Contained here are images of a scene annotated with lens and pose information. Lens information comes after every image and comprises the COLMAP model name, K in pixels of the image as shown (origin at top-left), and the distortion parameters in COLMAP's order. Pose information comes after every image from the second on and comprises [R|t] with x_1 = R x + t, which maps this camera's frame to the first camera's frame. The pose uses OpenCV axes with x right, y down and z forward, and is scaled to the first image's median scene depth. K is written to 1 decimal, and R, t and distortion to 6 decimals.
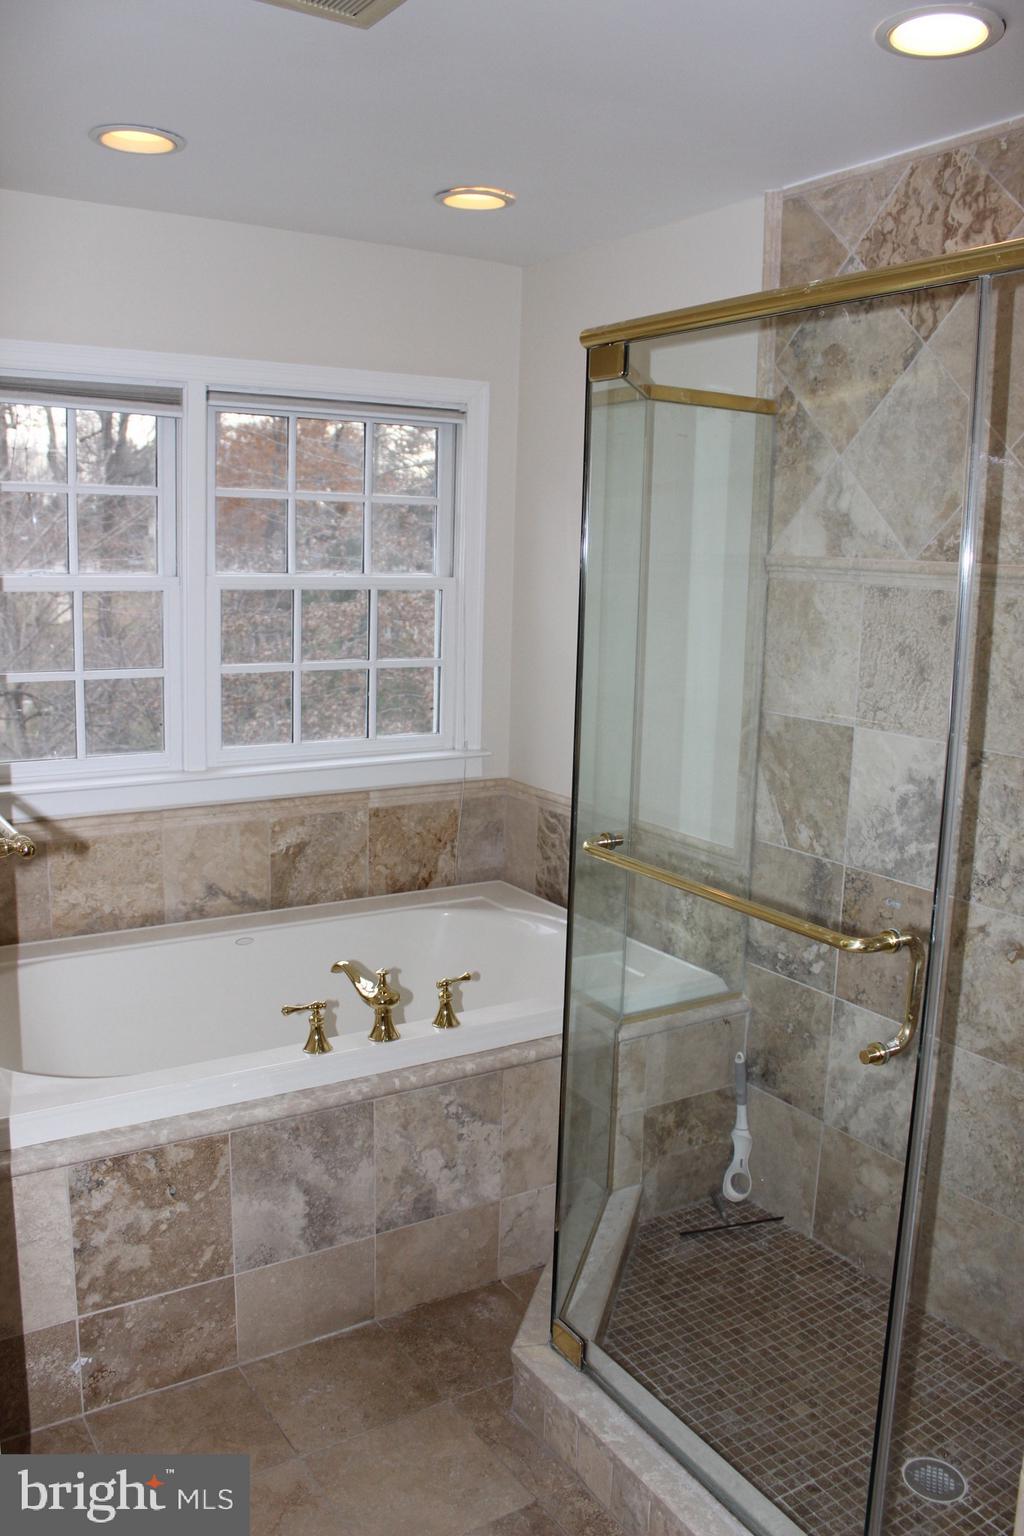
lens RADIAL K [[1262.0, 0, 510.0], [0, 1262.0, 769.7], [0, 0, 1]] dist [-0.157554, 0.131787]
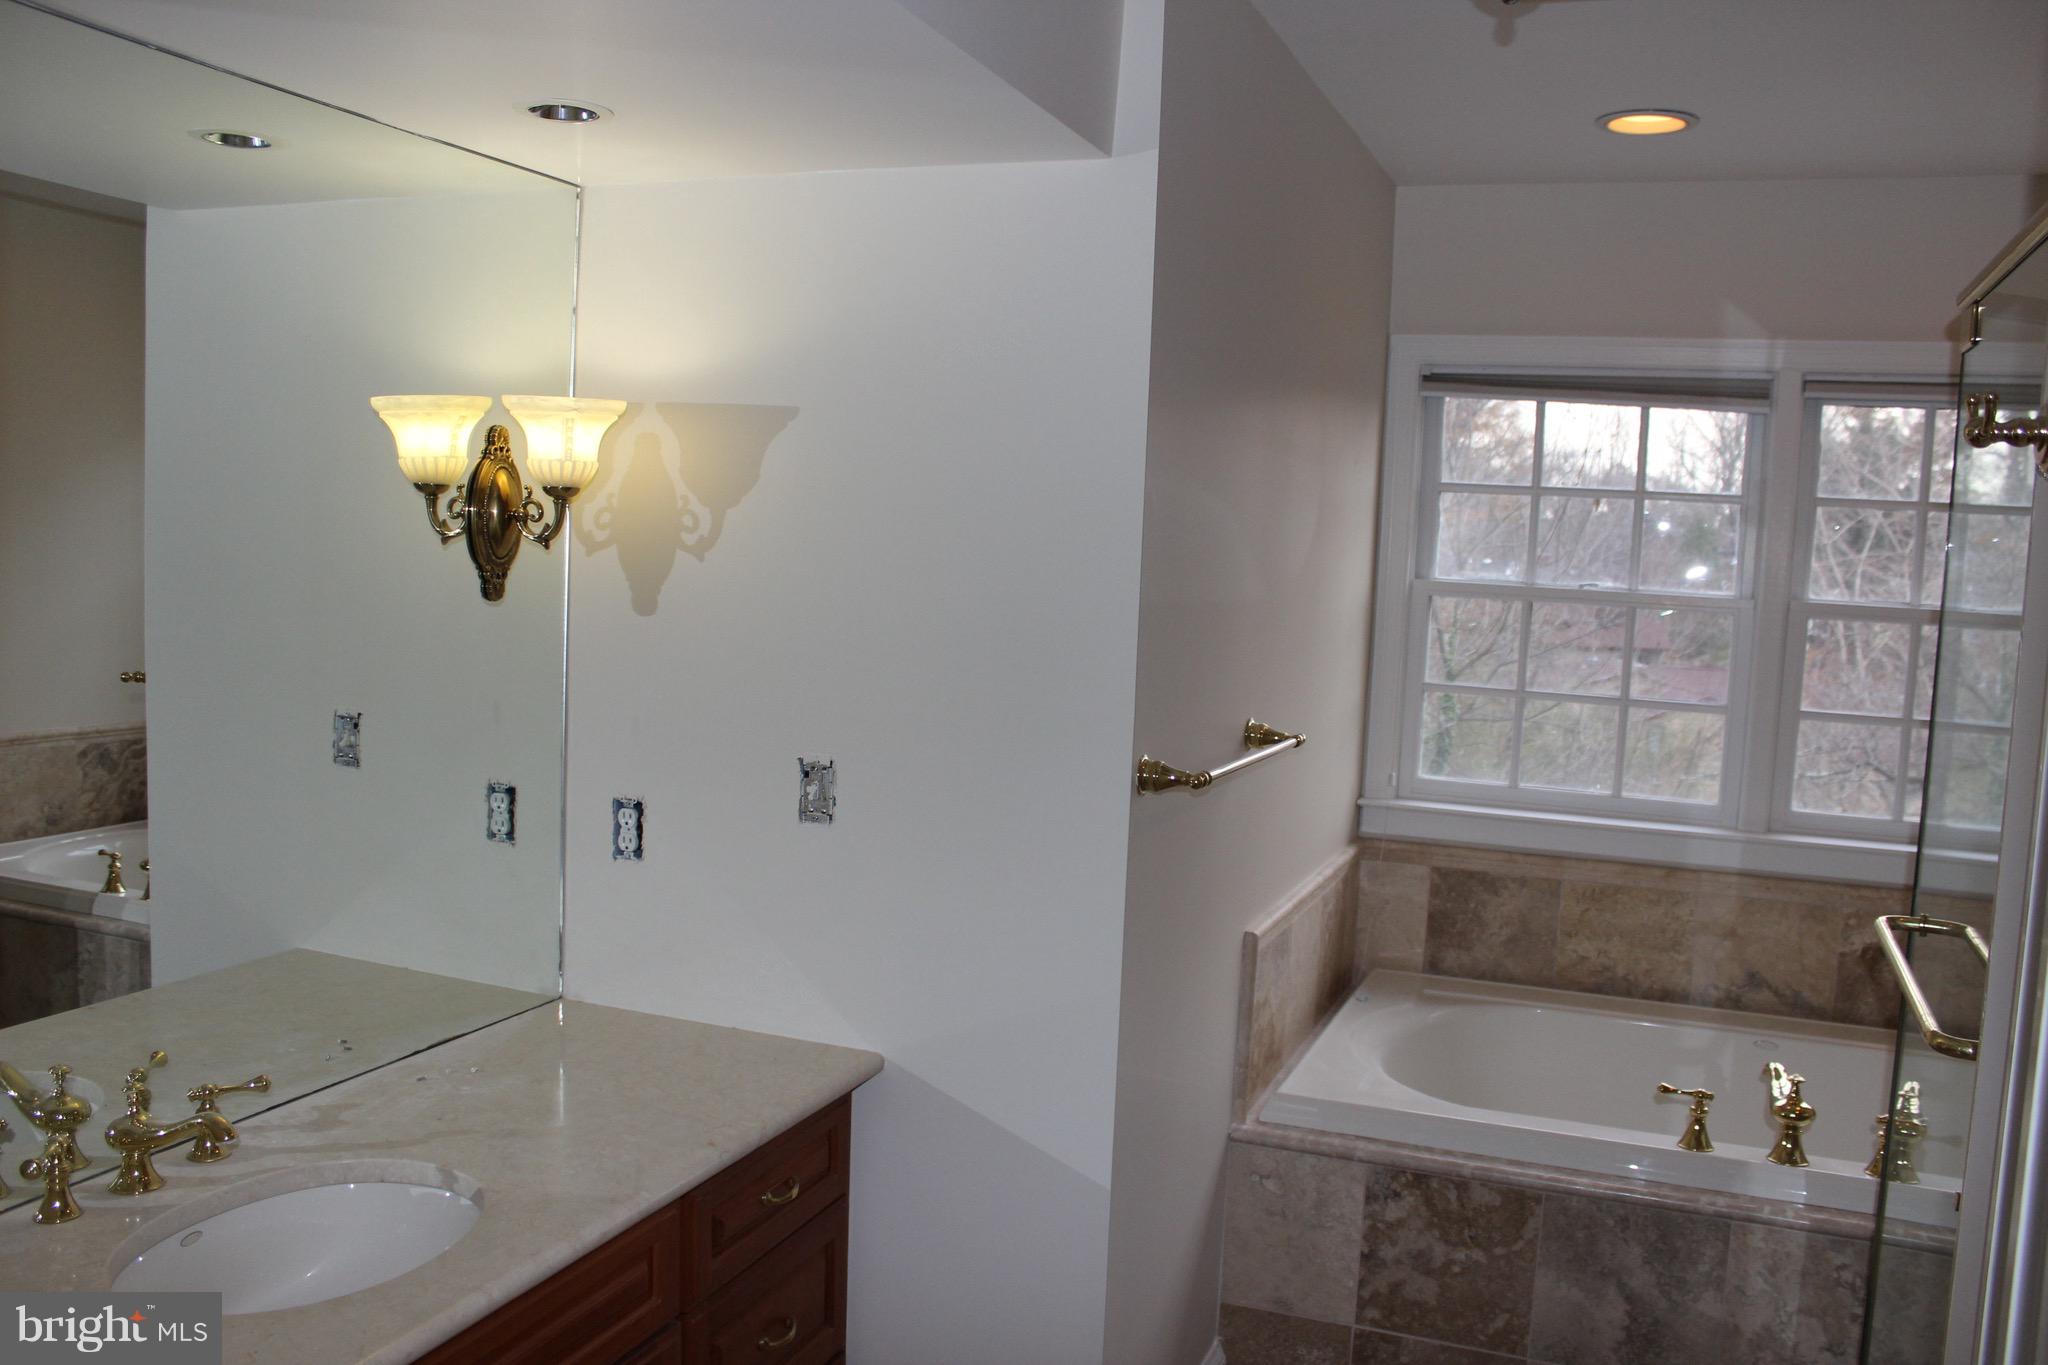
lens RADIAL K [[1682.7, 0, 1030.3], [0, 1682.7, 679.8], [0, 0, 1]] dist [-0.157554, 0.131787]
pose [[0.588909, 0.070055, -0.805157, 0.475659], [-0.167717, 0.985142, -0.036957, 0.031819], [0.790605, 0.156803, 0.591909, -0.057483]]
